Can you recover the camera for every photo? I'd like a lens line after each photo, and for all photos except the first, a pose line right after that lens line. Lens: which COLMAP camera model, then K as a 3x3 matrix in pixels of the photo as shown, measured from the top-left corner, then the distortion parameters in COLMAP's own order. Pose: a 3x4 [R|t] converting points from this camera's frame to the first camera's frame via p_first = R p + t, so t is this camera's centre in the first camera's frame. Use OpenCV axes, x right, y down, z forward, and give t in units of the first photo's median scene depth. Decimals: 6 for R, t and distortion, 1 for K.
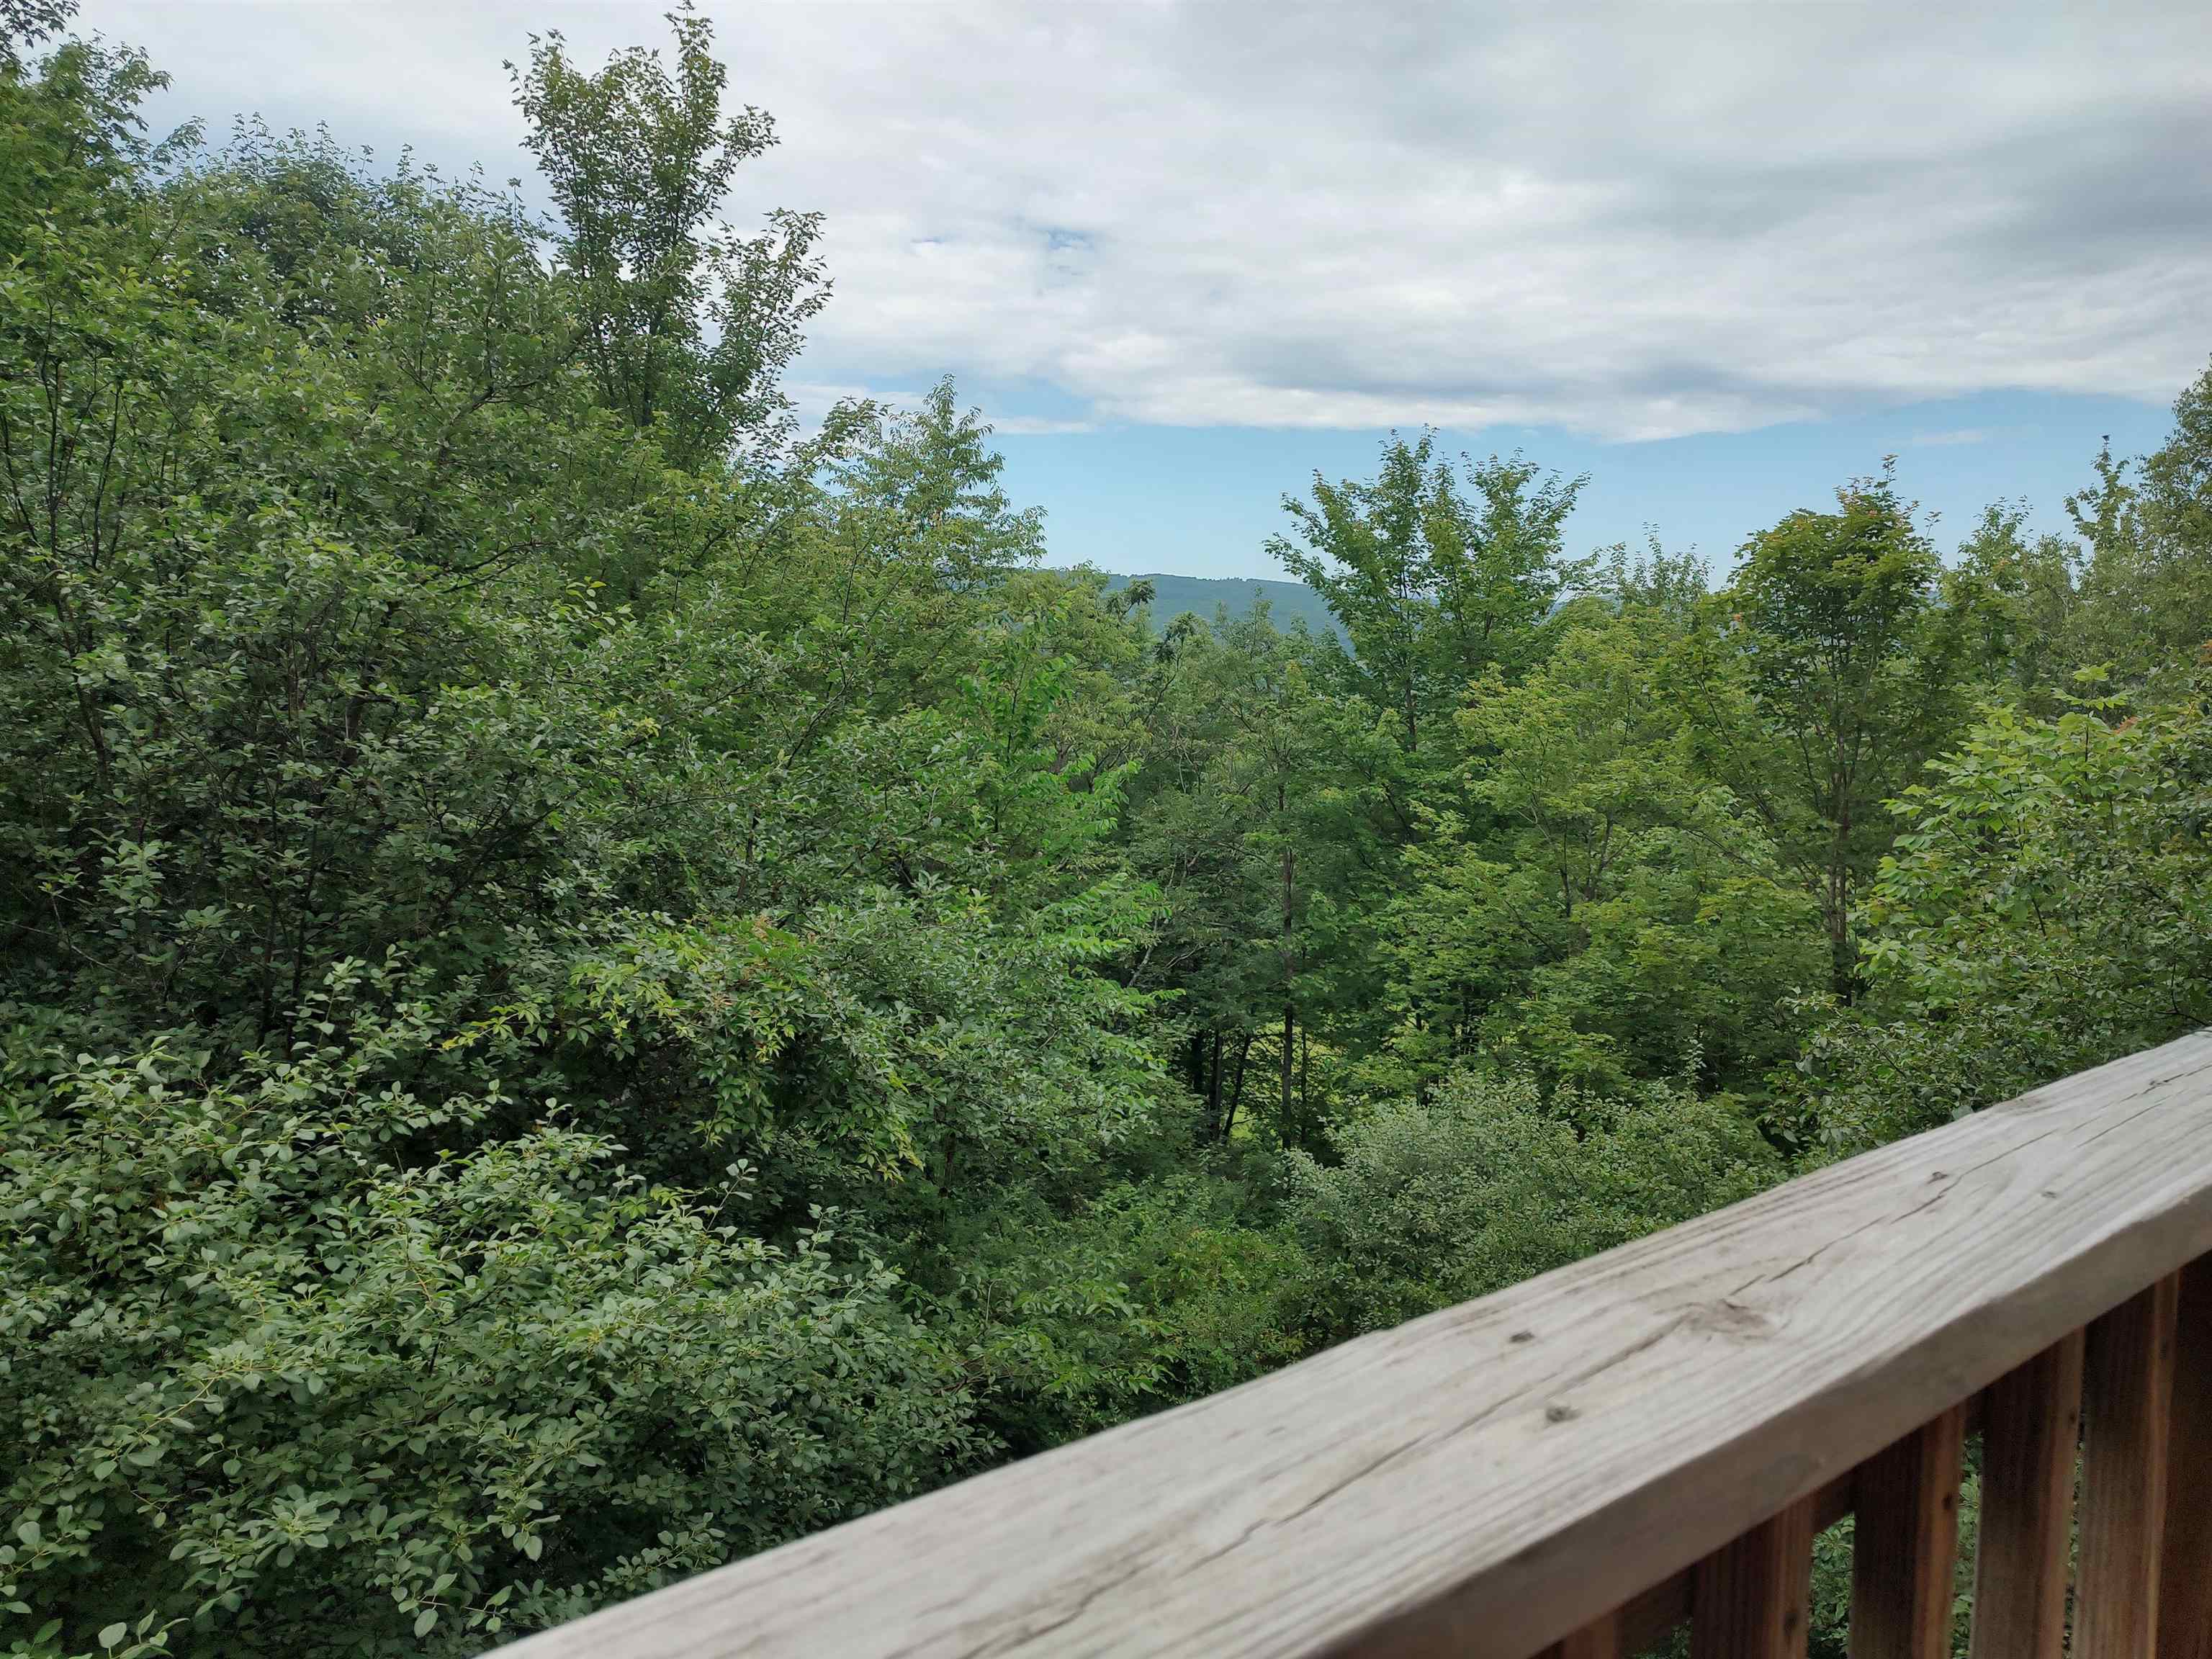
lens RADIAL K [[1585.8, 0, 1126.5], [0, 1585.8, 830.9], [0, 0, 1]] dist [0.038111, -0.037538]
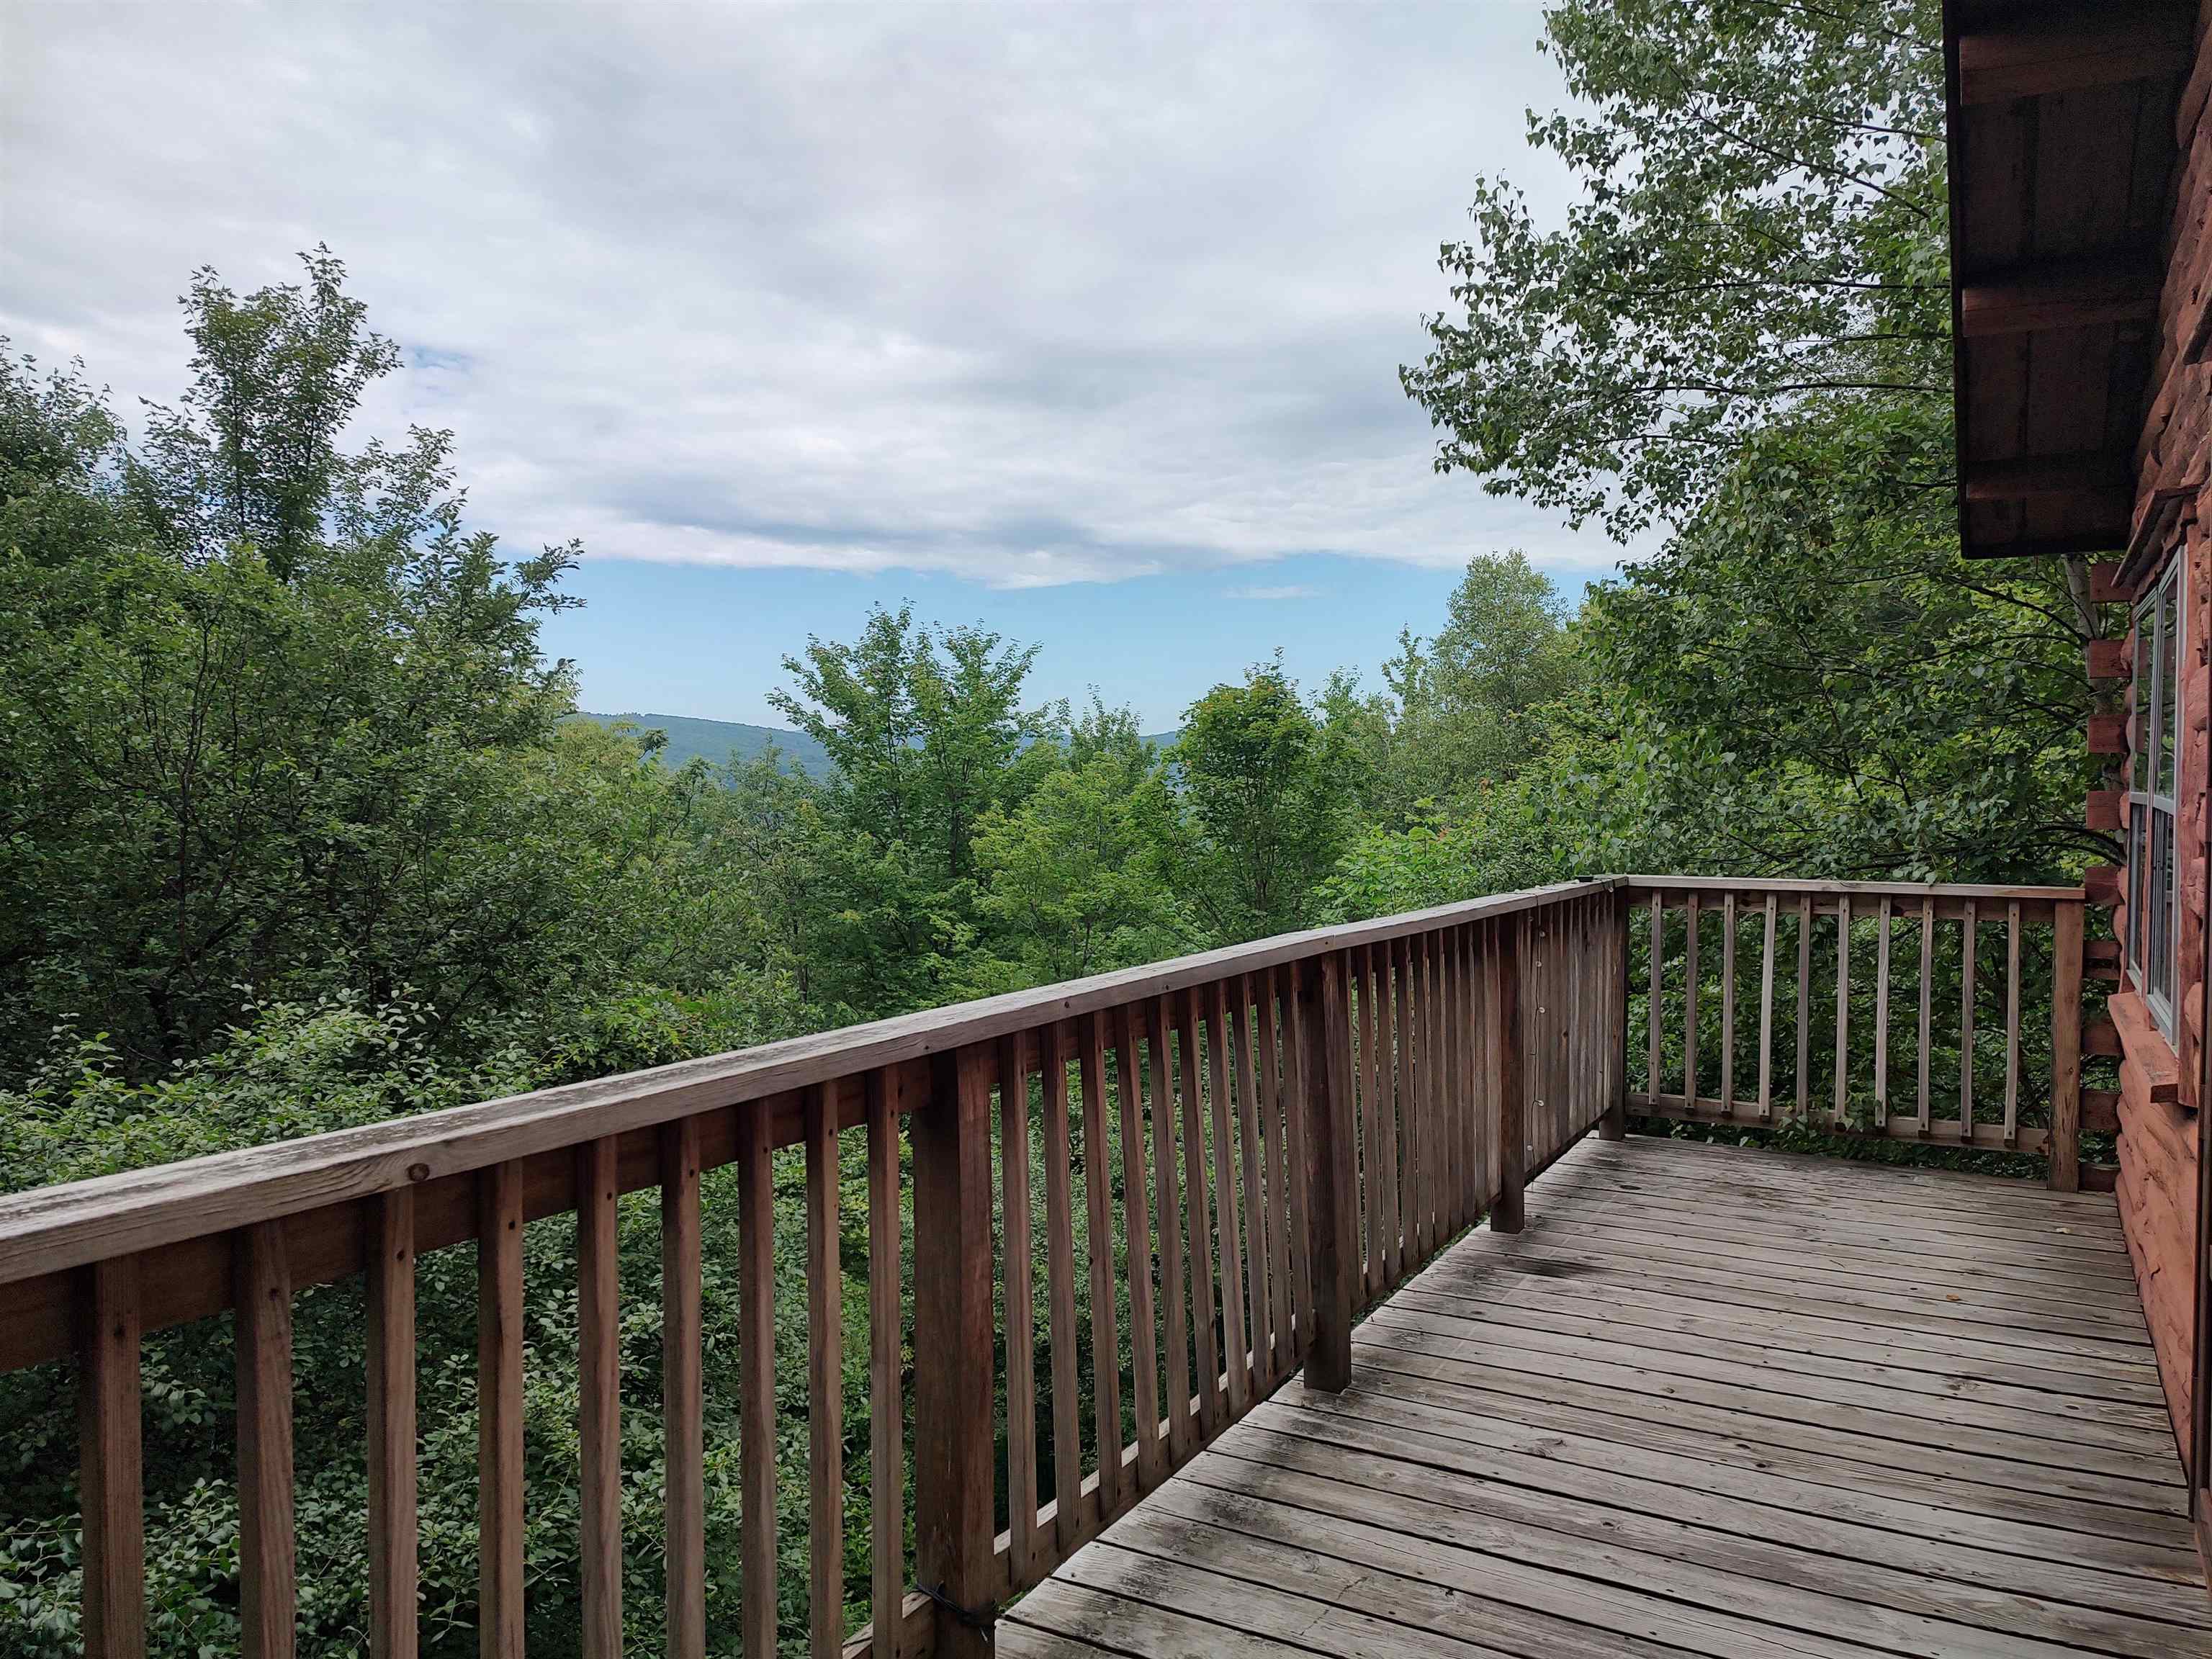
lens RADIAL K [[1653.3, 0, 1106.0], [0, 1653.3, 829.5], [0, 0, 1]] dist [0.122485, -0.187385]
pose [[0.932618, -0.027803, 0.359793, -0.117535], [0.058113, 0.995586, -0.073701, 0.012900], [-0.356156, 0.089643, 0.930117, -0.173295]]
